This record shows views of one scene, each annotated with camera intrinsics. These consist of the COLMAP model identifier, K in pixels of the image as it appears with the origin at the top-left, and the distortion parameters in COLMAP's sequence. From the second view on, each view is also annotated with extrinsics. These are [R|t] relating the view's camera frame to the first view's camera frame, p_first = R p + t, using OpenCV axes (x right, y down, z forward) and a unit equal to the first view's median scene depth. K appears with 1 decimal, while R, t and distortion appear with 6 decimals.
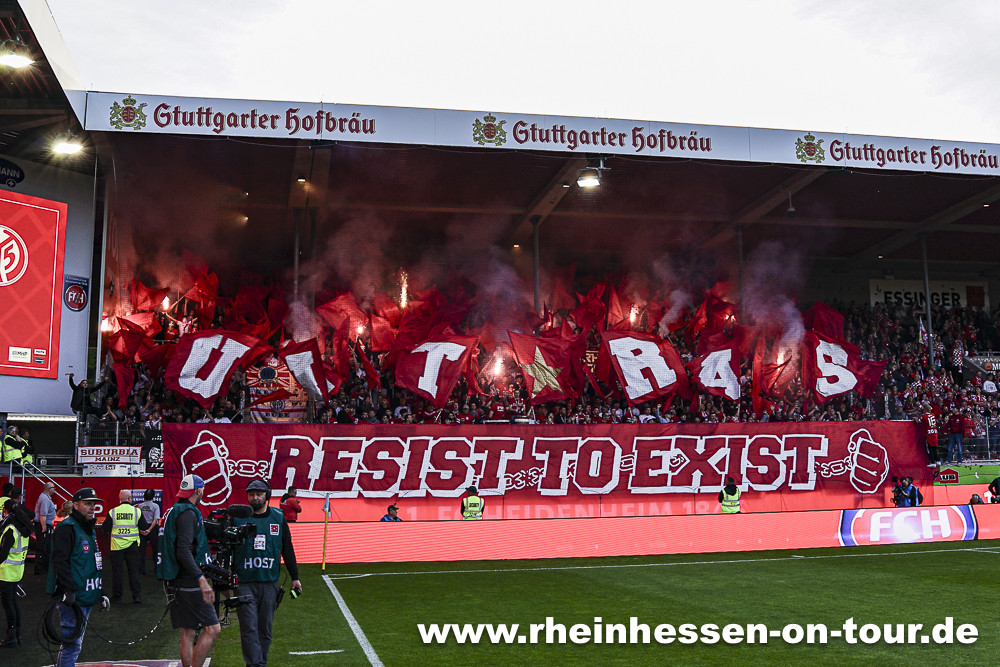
lens RADIAL K [[1150.2, 0, 527.8], [0, 1150.2, 271.2], [0, 0, 1]] dist [-0.164861, 0.166068]
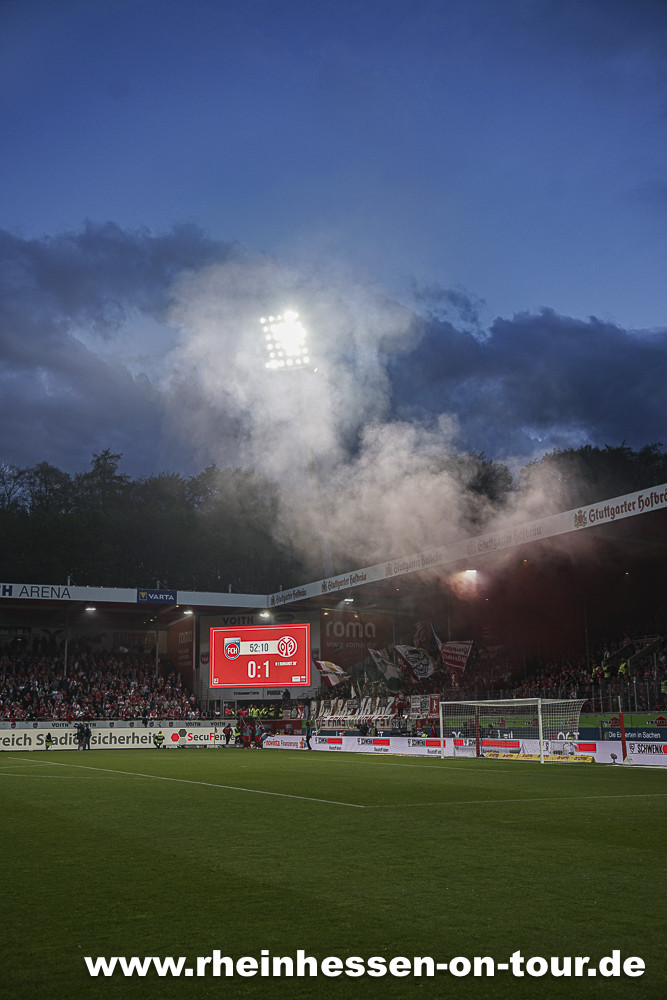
lens RADIAL K [[1083.6, 0, 333.4], [0, 1083.6, 504.6], [0, 0, 1]] dist [-0.002329, 0.018211]
pose [[0.228990, -0.180692, -0.956511, 2.398110], [0.178686, 0.973726, -0.141167, 0.047183], [0.956888, -0.138590, 0.255261, 0.418818]]
